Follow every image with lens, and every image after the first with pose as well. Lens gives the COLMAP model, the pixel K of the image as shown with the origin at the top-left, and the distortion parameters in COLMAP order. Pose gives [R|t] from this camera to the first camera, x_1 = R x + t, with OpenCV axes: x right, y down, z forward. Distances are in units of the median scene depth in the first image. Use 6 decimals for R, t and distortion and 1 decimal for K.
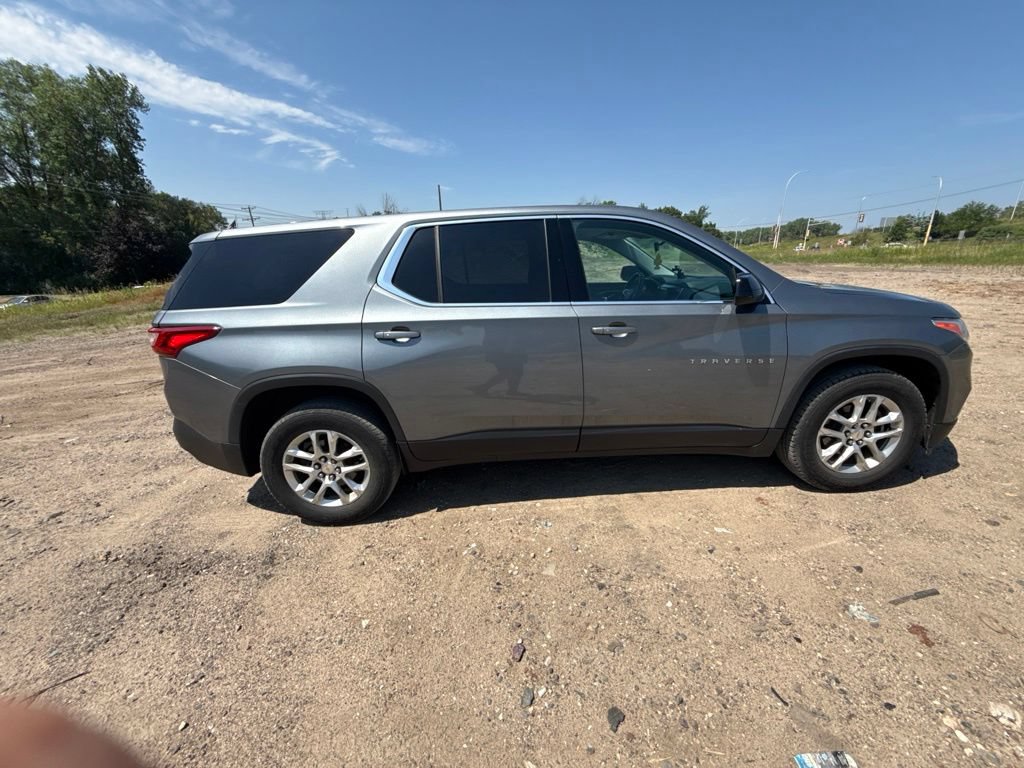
lens RADIAL K [[409.9, 0, 512.2], [0, 409.9, 384.3], [0, 0, 1]] dist [-0.000221, 0.000306]
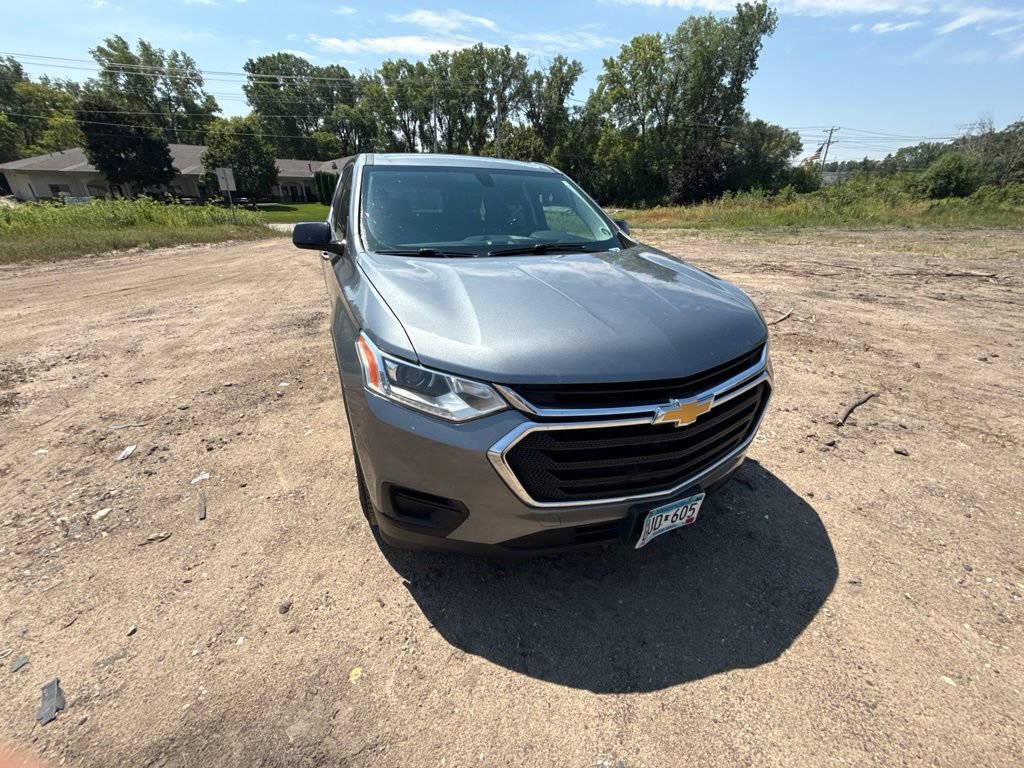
lens RADIAL K [[409.9, 0, 511.7], [0, 409.9, 386.5], [0, 0, 1]] dist [-0.000221, 0.000306]
pose [[0.391605, 0.432687, -0.812052, 0.333126], [-0.304315, 0.893776, 0.329479, -0.274309], [0.868354, 0.118093, 0.481680, 0.794621]]
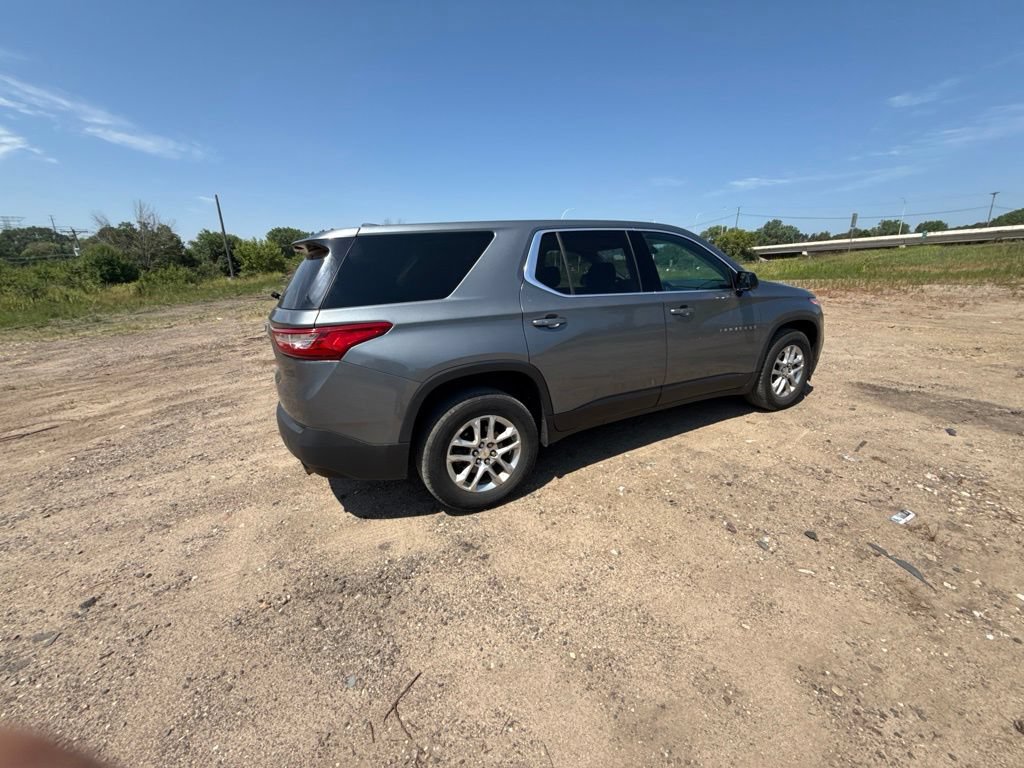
lens RADIAL K [[409.9, 0, 511.8], [0, 409.9, 384.3], [0, 0, 1]] dist [-0.000221, 0.000306]
pose [[0.897129, -0.113553, 0.426926, -0.830409], [0.134707, 0.990692, -0.019568, 0.059436], [-0.420730, 0.075065, 0.904075, 0.000312]]
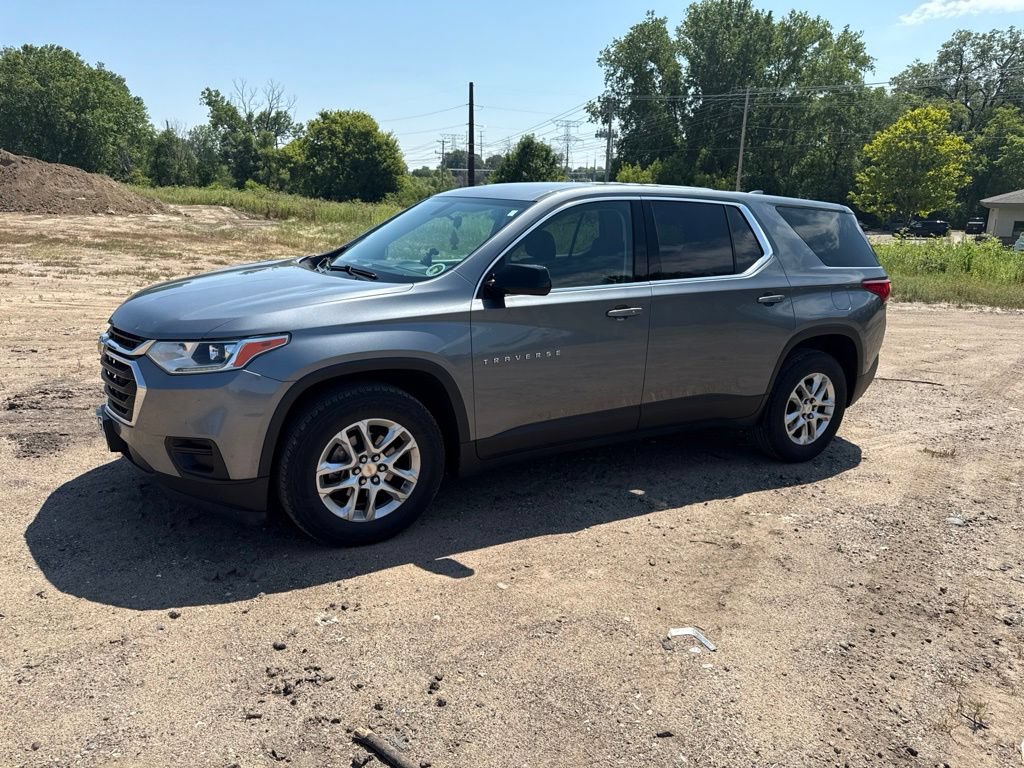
lens RADIAL K [[731.2, 0, 511.0], [0, 731.2, 401.4], [0, 0, 1]] dist [0.024451, -0.028804]
pose [[-0.873127, 0.136312, -0.468047, -0.010423], [-0.145984, 0.842940, 0.517823, -0.915477], [0.465120, 0.520453, -0.716094, 2.733961]]
